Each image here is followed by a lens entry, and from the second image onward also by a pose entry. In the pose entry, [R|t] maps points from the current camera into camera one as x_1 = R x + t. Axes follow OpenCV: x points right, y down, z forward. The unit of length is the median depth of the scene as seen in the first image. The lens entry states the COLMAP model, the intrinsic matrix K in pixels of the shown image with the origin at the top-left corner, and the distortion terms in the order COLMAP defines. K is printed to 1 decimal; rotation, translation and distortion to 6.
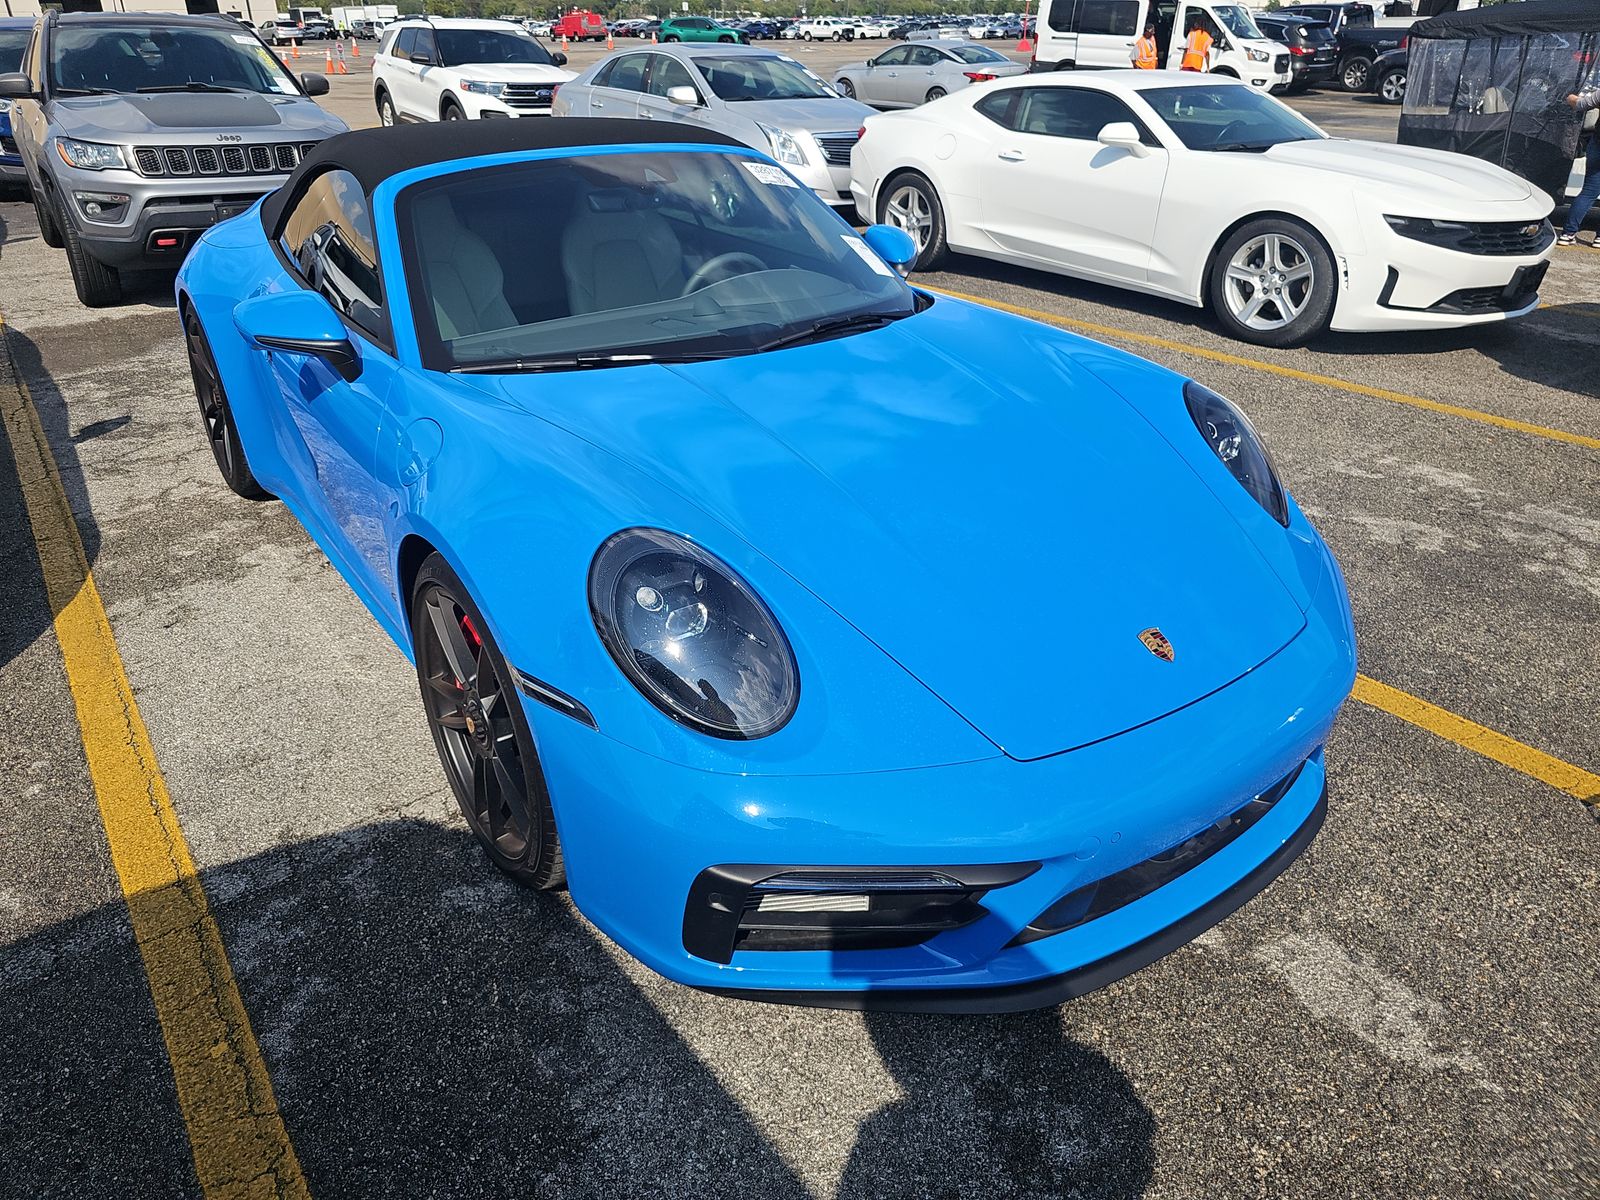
lens RADIAL K [[1106.7, 0, 769.0], [0, 1106.7, 567.9], [0, 0, 1]] dist [0.039048, -0.042908]
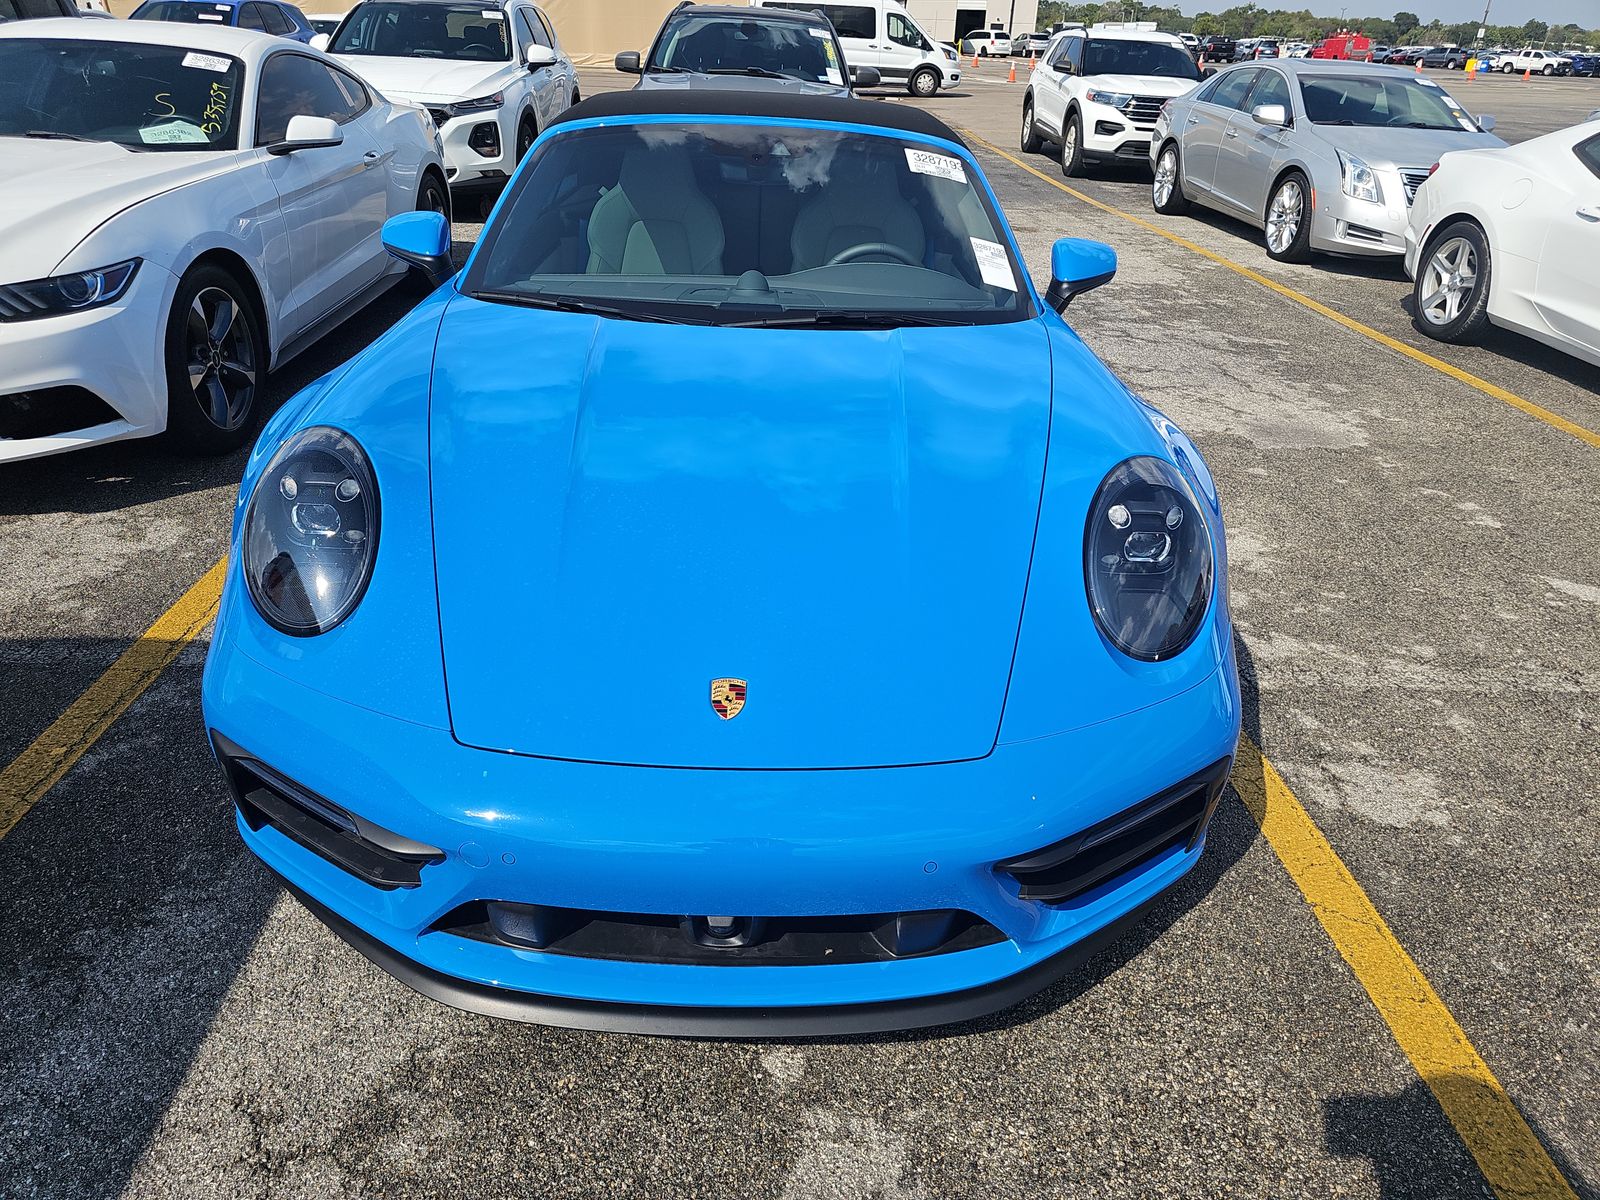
lens RADIAL K [[1093.4, 0, 800.0], [0, 1093.4, 600.0], [0, 0, 1]] dist [0.036376, -0.038017]
pose [[0.821322, 0.287266, -0.492858, 0.241754], [-0.281035, 0.955595, 0.088646, -0.028924], [0.496437, 0.065704, 0.865583, 0.089652]]
